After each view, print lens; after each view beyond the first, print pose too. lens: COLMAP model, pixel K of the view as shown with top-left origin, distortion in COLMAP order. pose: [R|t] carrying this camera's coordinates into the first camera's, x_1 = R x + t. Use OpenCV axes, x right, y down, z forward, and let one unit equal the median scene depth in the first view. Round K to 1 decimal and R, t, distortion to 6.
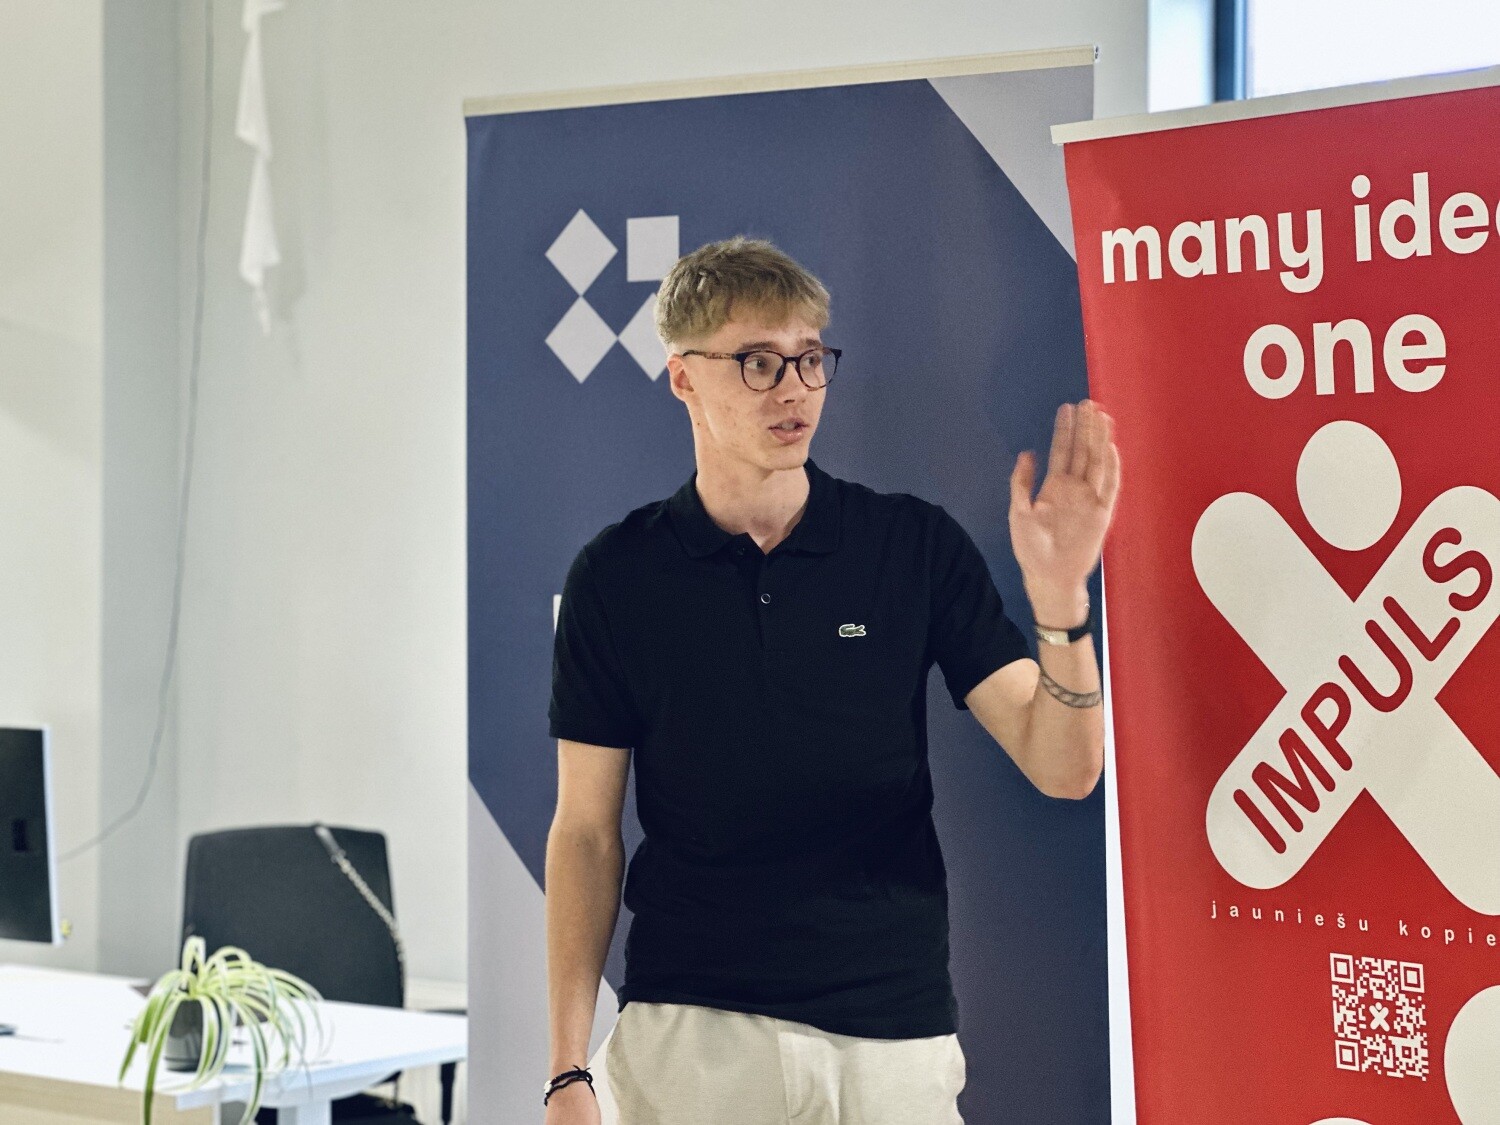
lens RADIAL K [[3412.1, 0, 776.1], [0, 3412.1, 497.6], [0, 0, 1]] dist [0.243467, -0.343872]
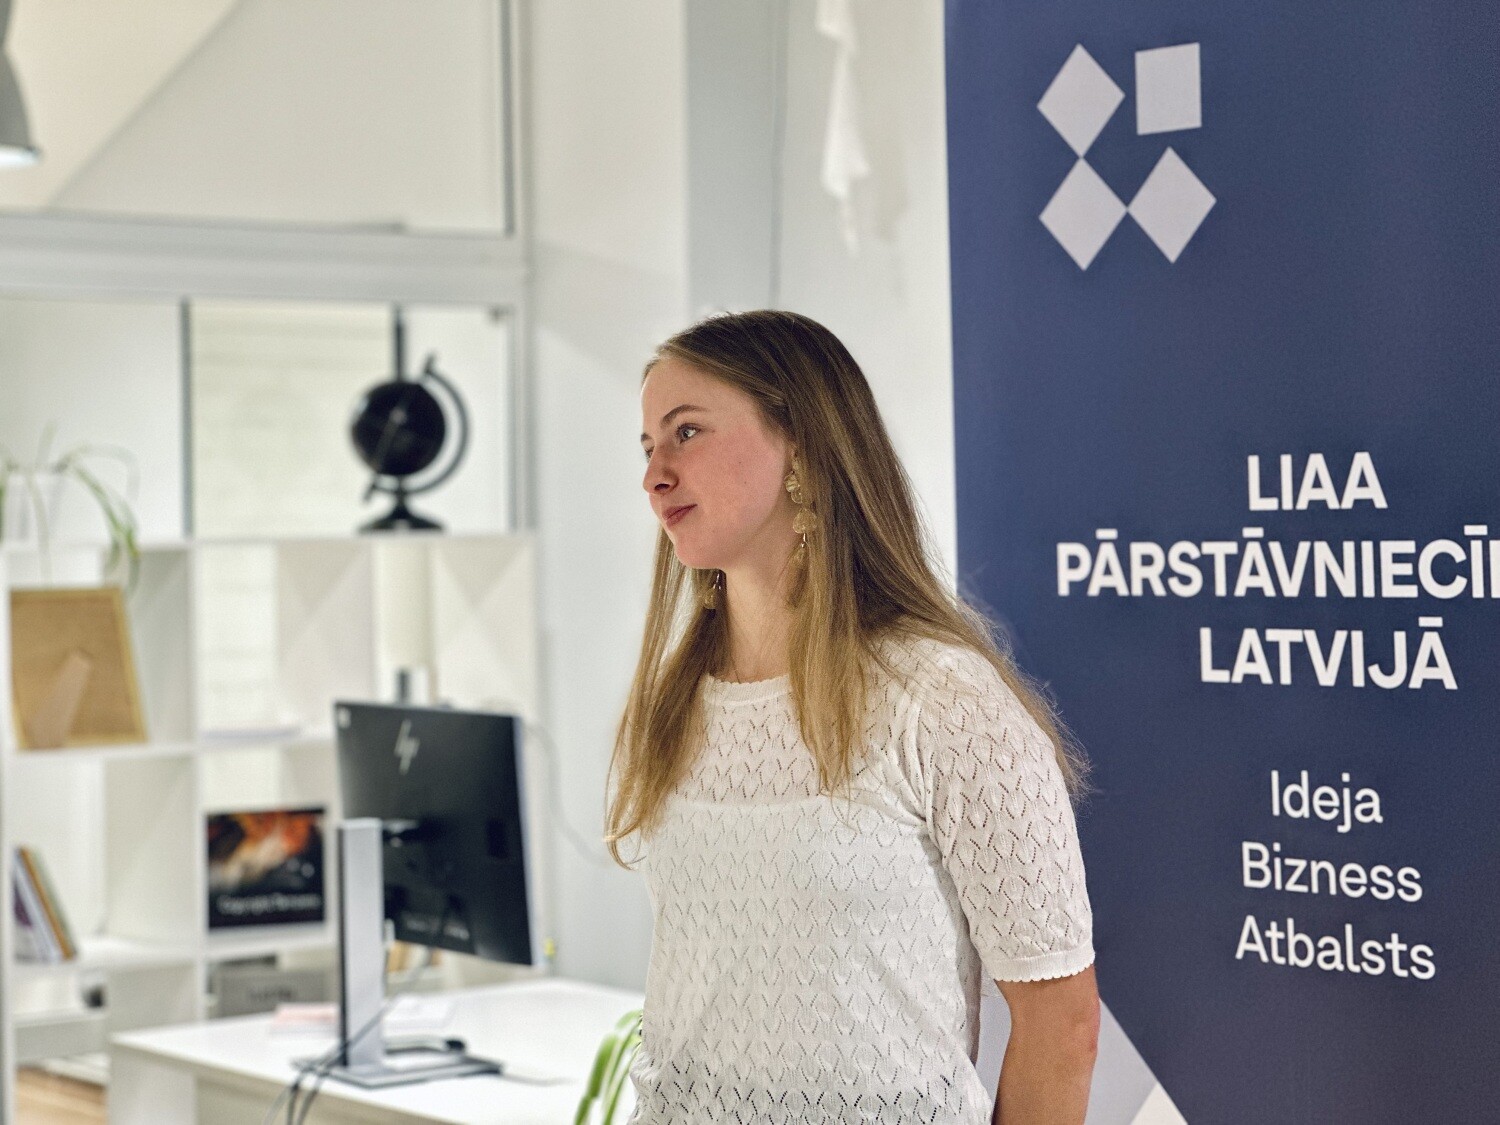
lens RADIAL K [[3412.1, 0, 776.1], [0, 3412.1, 497.6], [0, 0, 1]] dist [0.243467, -0.343872]
pose [[0.969880, -0.019982, -0.242761, 0.063136], [0.021962, 0.999744, 0.005452, 0.012397], [0.242590, -0.010619, 0.970071, 0.230012]]
